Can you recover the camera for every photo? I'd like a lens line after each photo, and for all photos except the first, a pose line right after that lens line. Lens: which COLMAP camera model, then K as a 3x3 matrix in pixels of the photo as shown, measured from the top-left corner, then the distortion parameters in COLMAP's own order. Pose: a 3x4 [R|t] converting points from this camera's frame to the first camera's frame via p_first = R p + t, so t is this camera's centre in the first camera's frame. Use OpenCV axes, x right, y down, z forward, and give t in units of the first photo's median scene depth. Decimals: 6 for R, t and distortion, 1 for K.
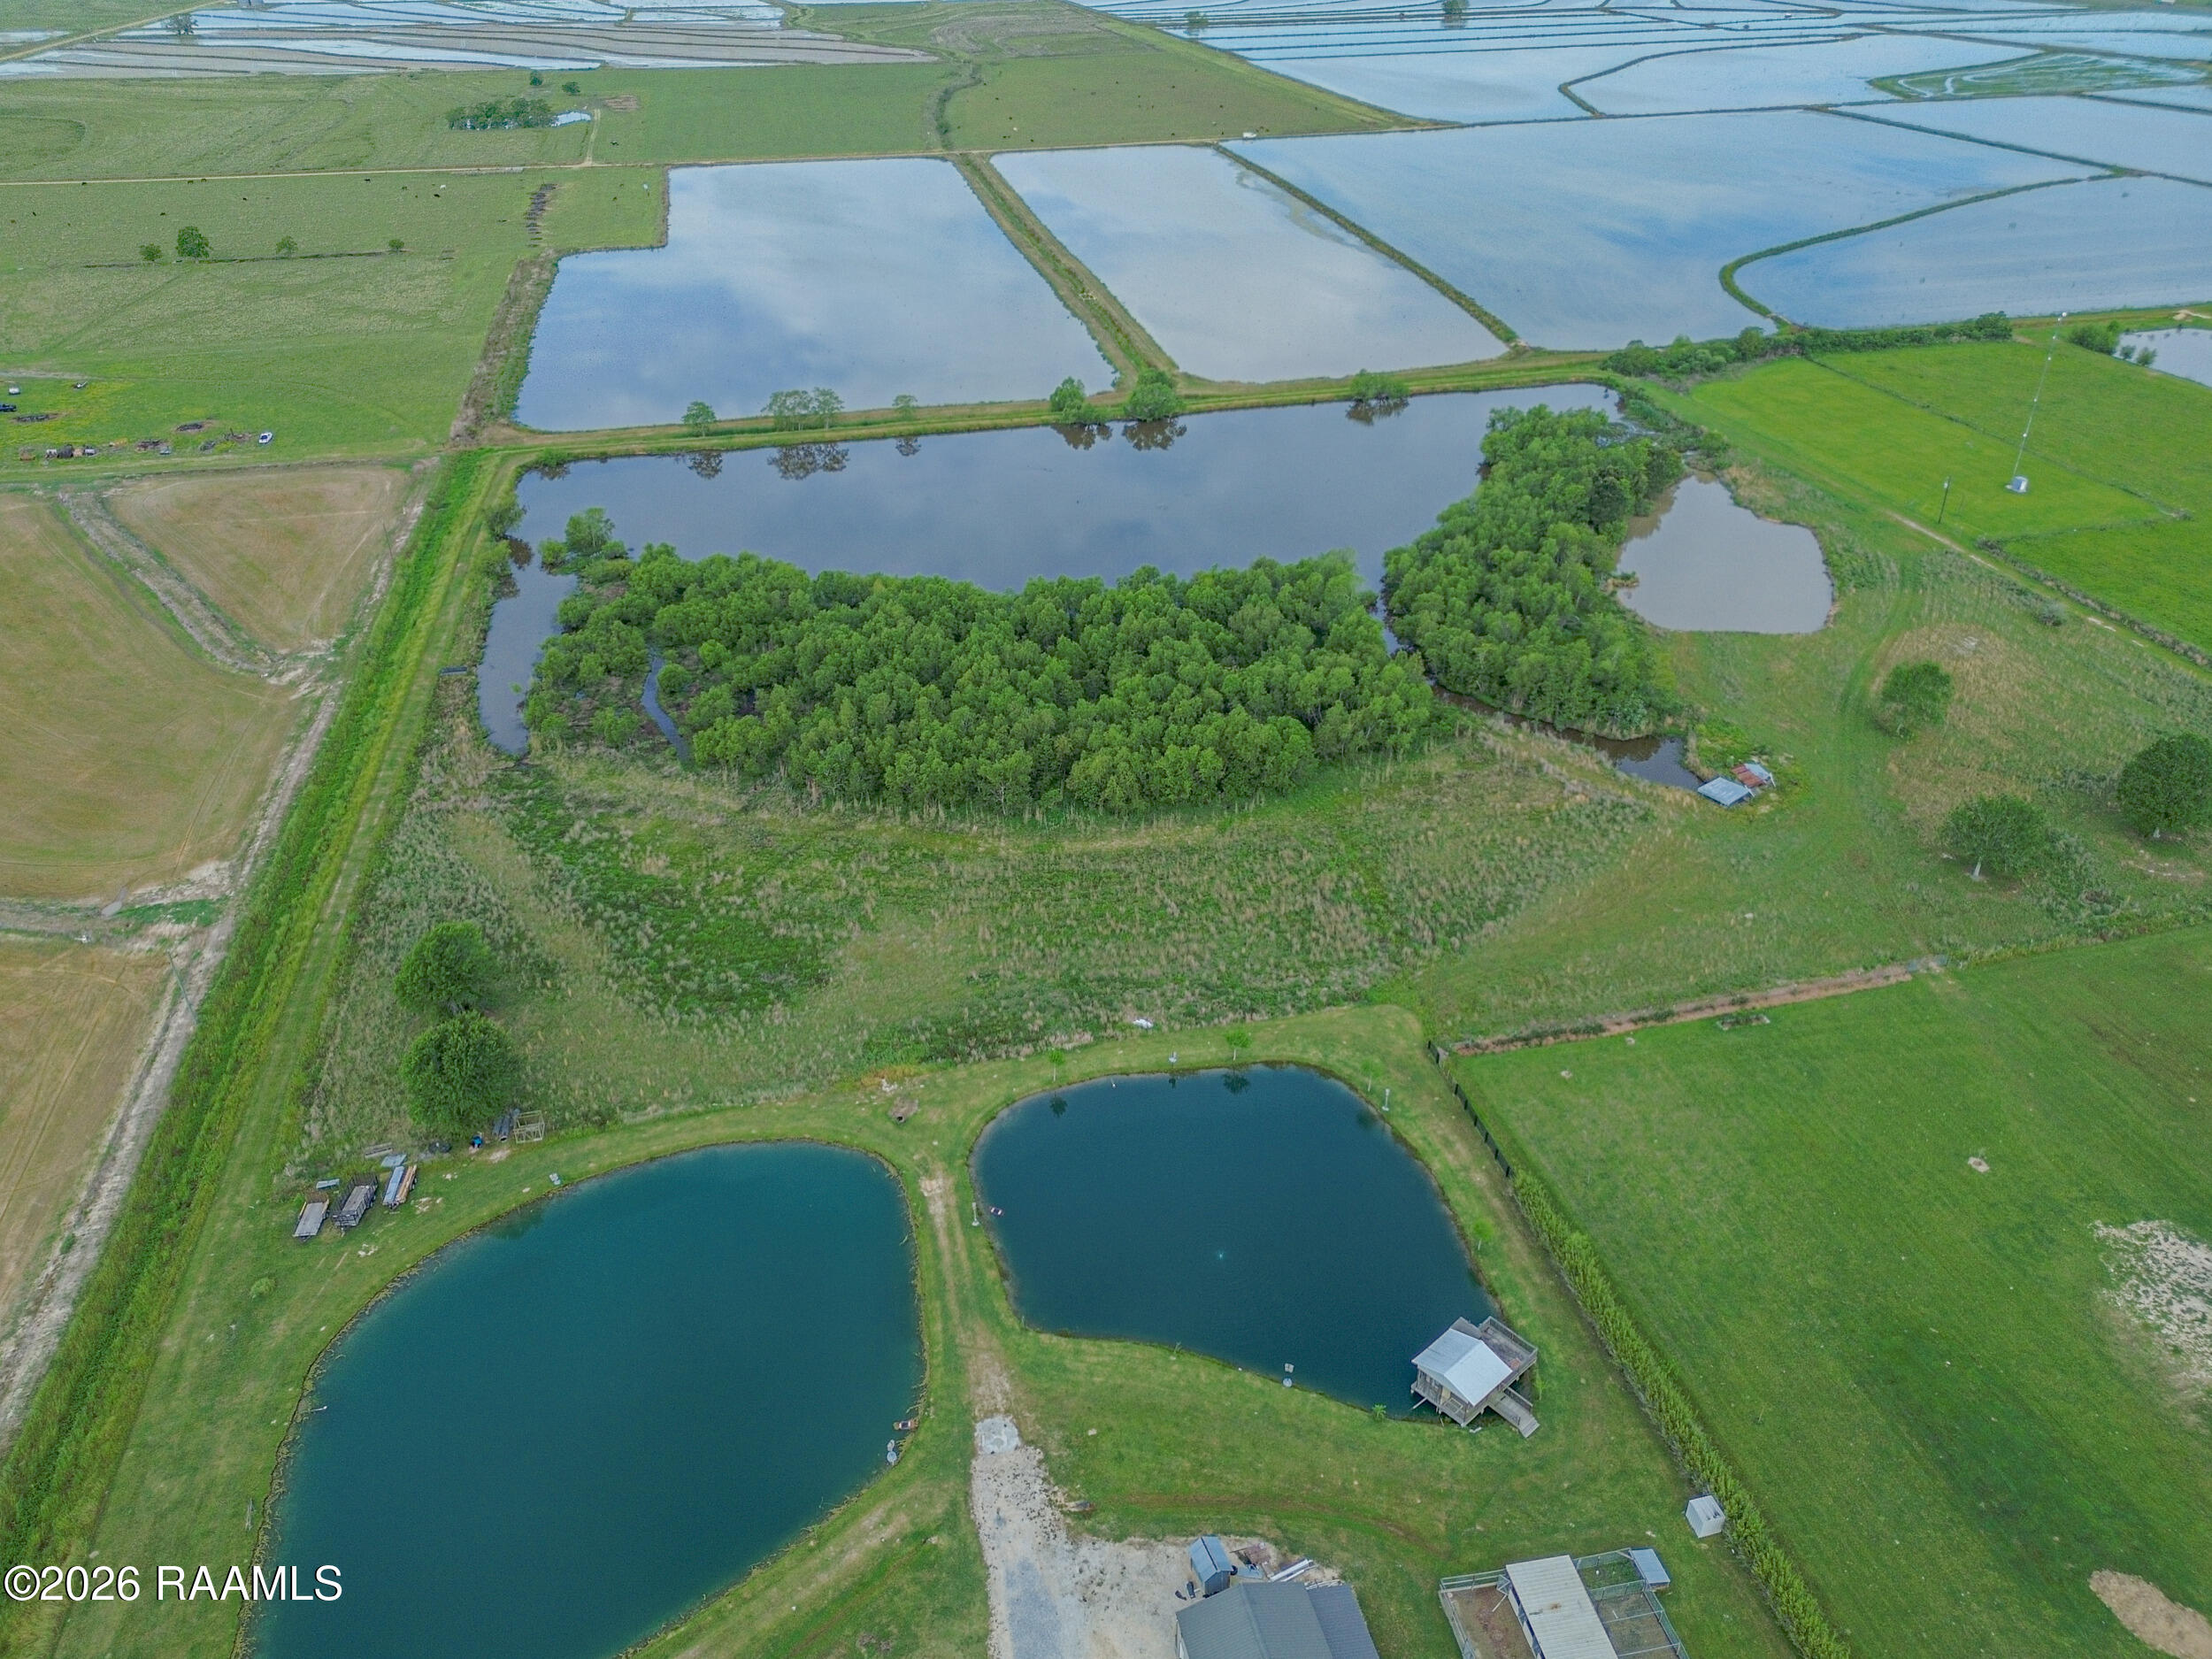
lens RADIAL K [[1558.1, 0, 1105.1], [0, 1558.1, 830.5], [0, 0, 1]] dist [0.068585, -0.060744]
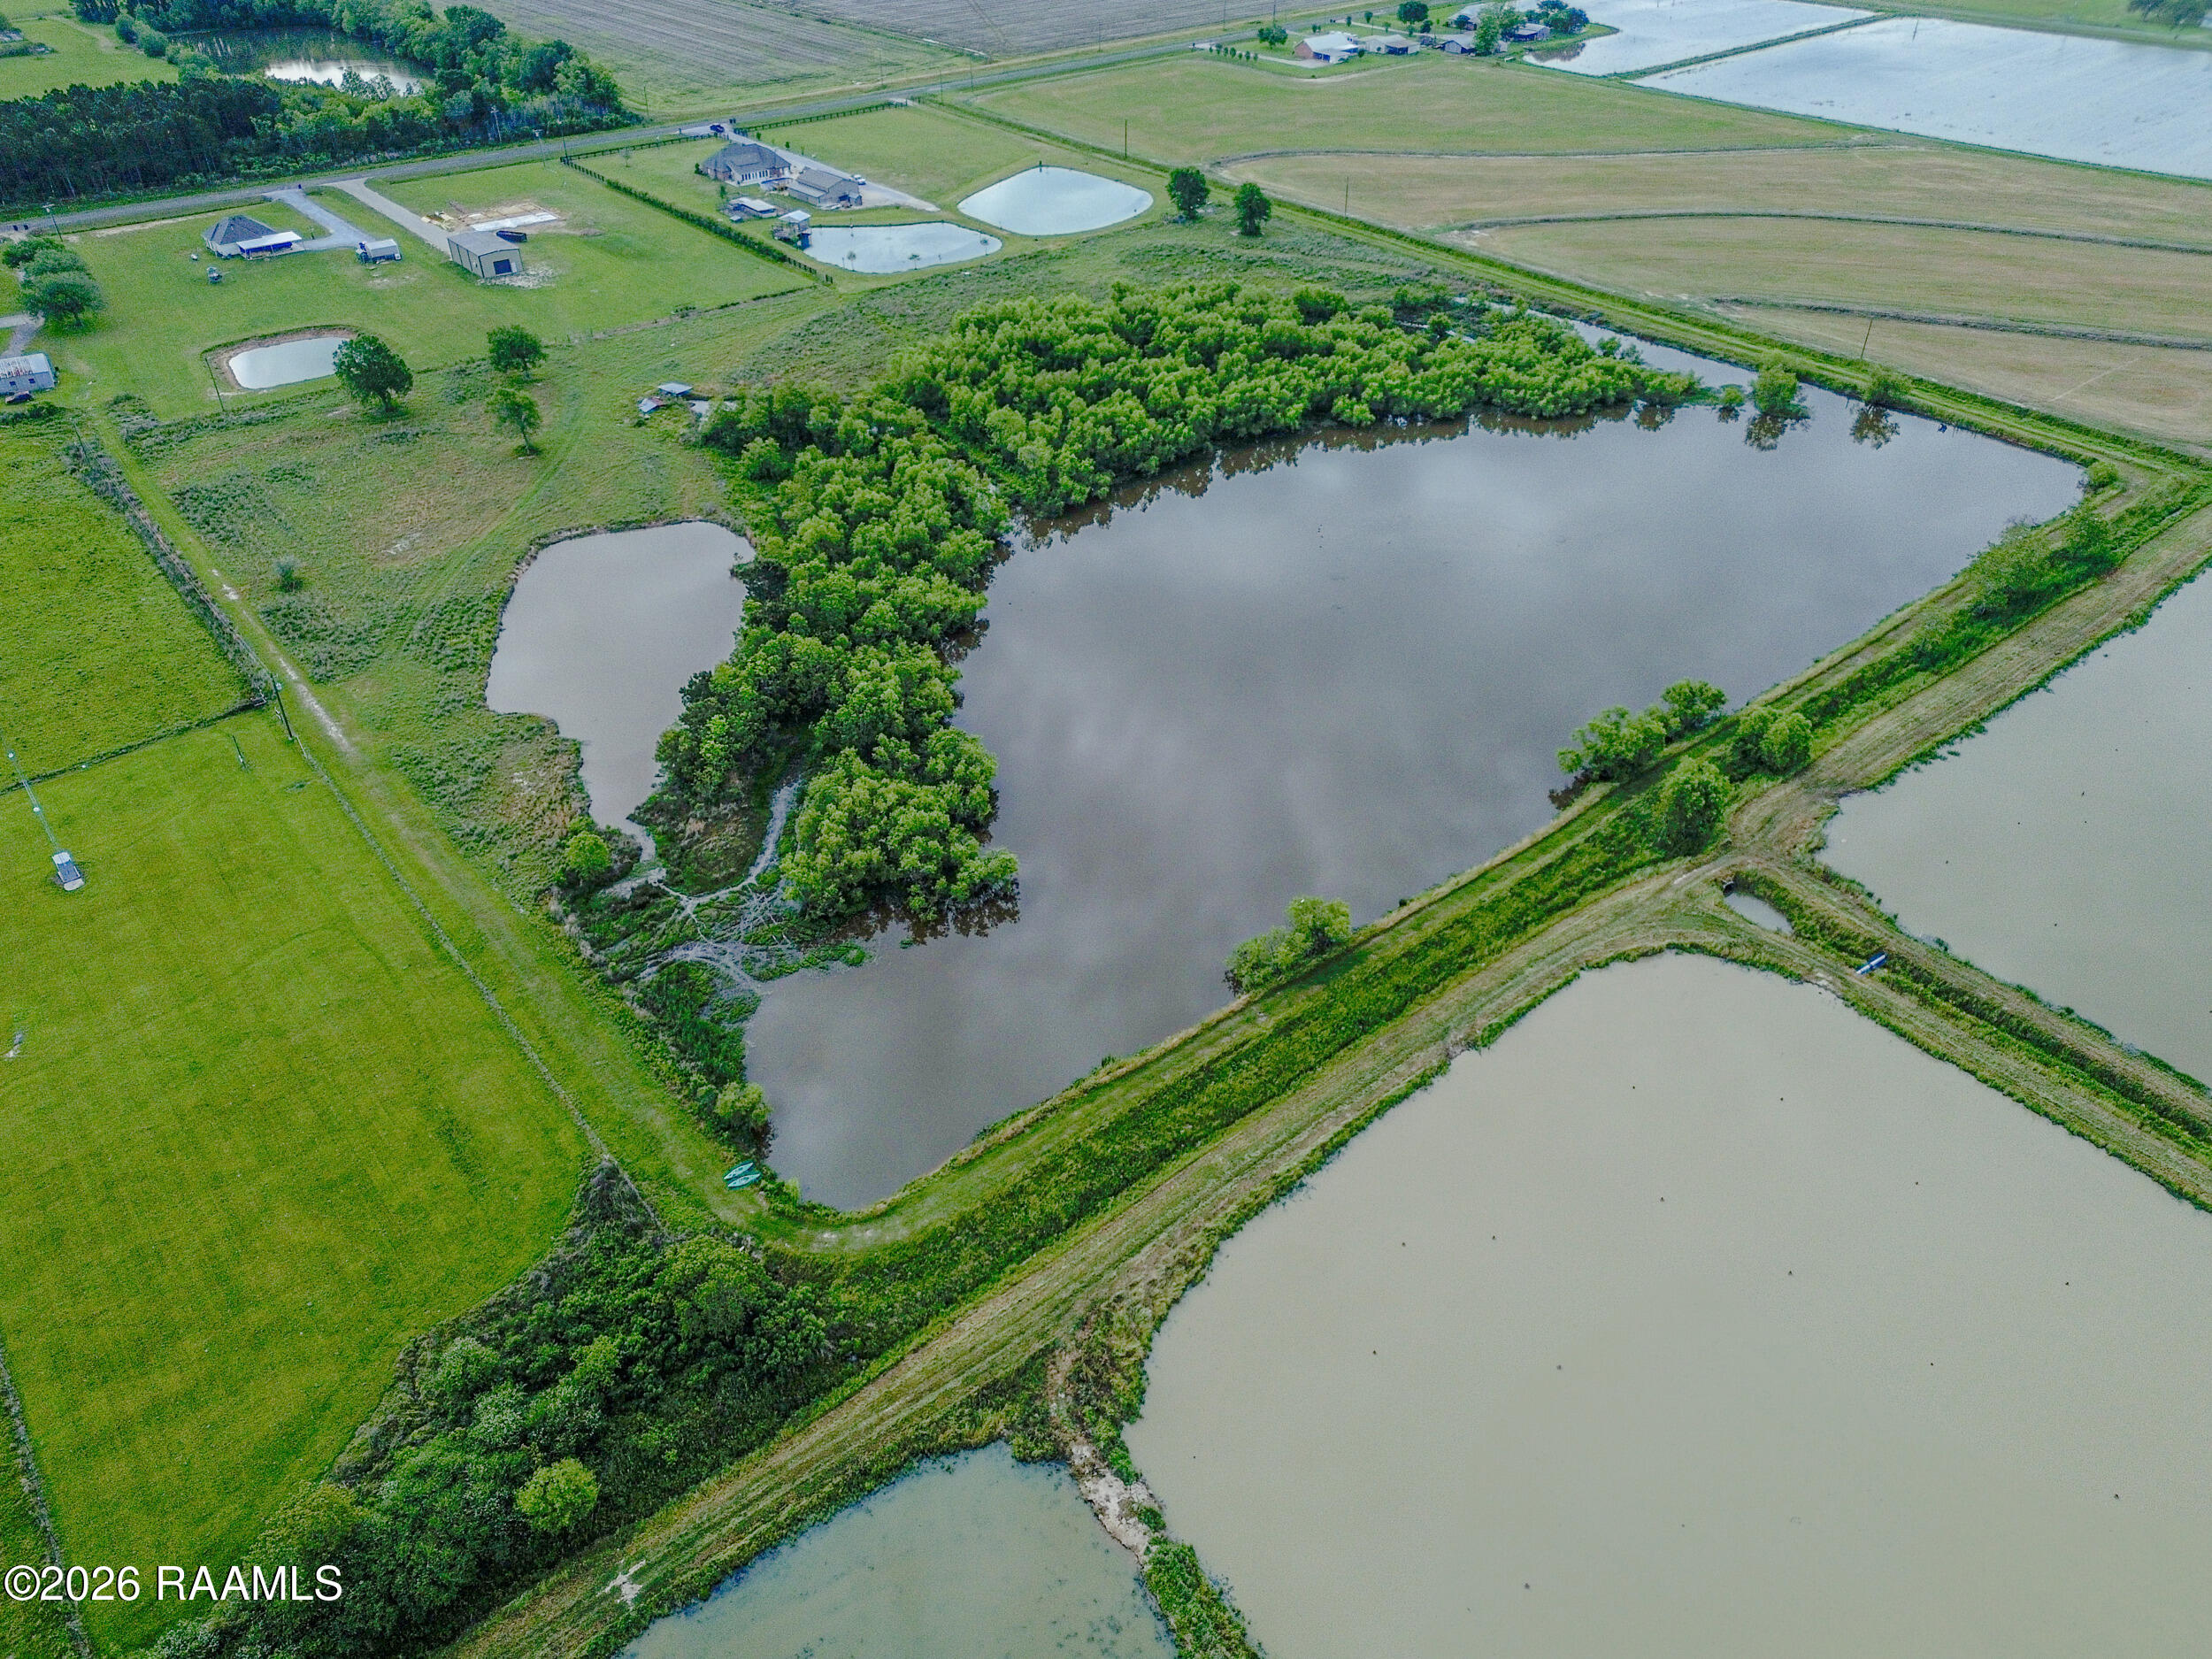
lens RADIAL K [[1558.1, 0, 1105.4], [0, 1558.1, 829.7], [0, 0, 1]] dist [0.068585, -0.060744]
pose [[-0.893264, 0.272020, -0.357889, 0.961519], [-0.224347, 0.420142, 0.879289, -1.724280], [0.389549, 0.865728, -0.314271, 2.820211]]
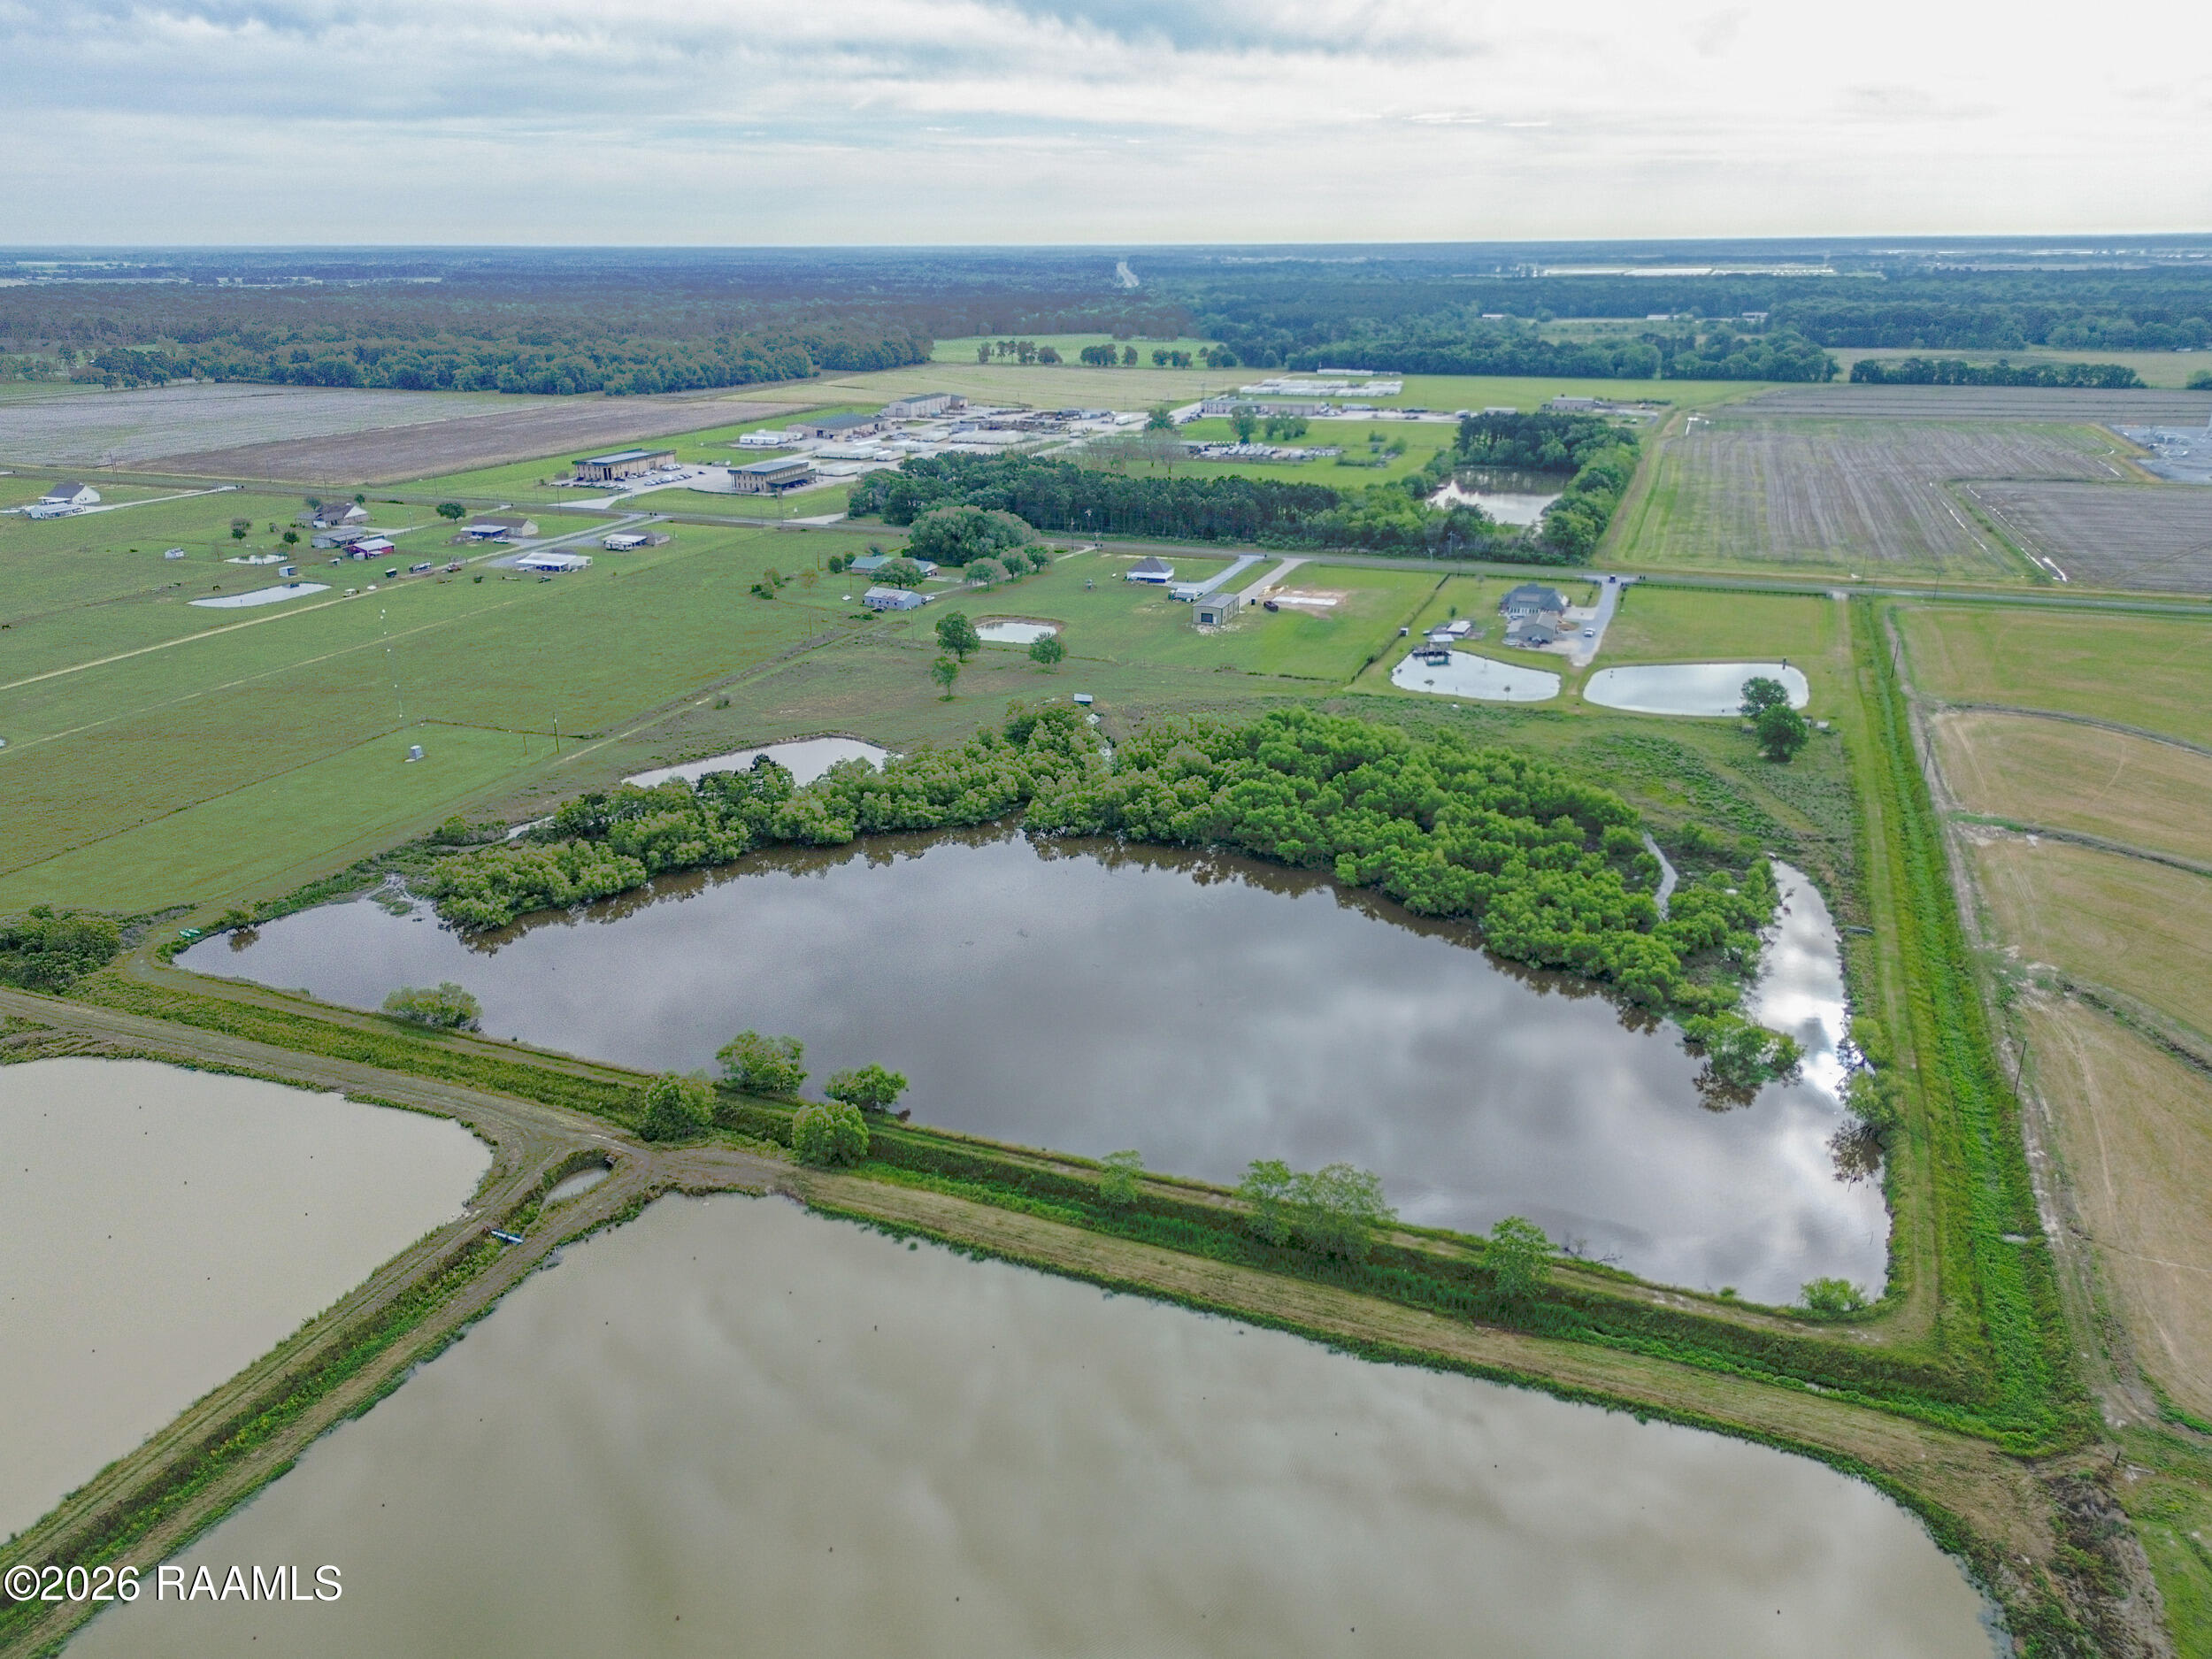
lens RADIAL K [[1558.1, 0, 1109.4], [0, 1558.1, 835.0], [0, 0, 1]] dist [0.068585, -0.060744]
pose [[-0.827050, -0.185299, 0.530709, -0.938639], [0.303941, 0.646791, 0.699486, -1.754583], [-0.472872, 0.739814, -0.478609, 2.901754]]
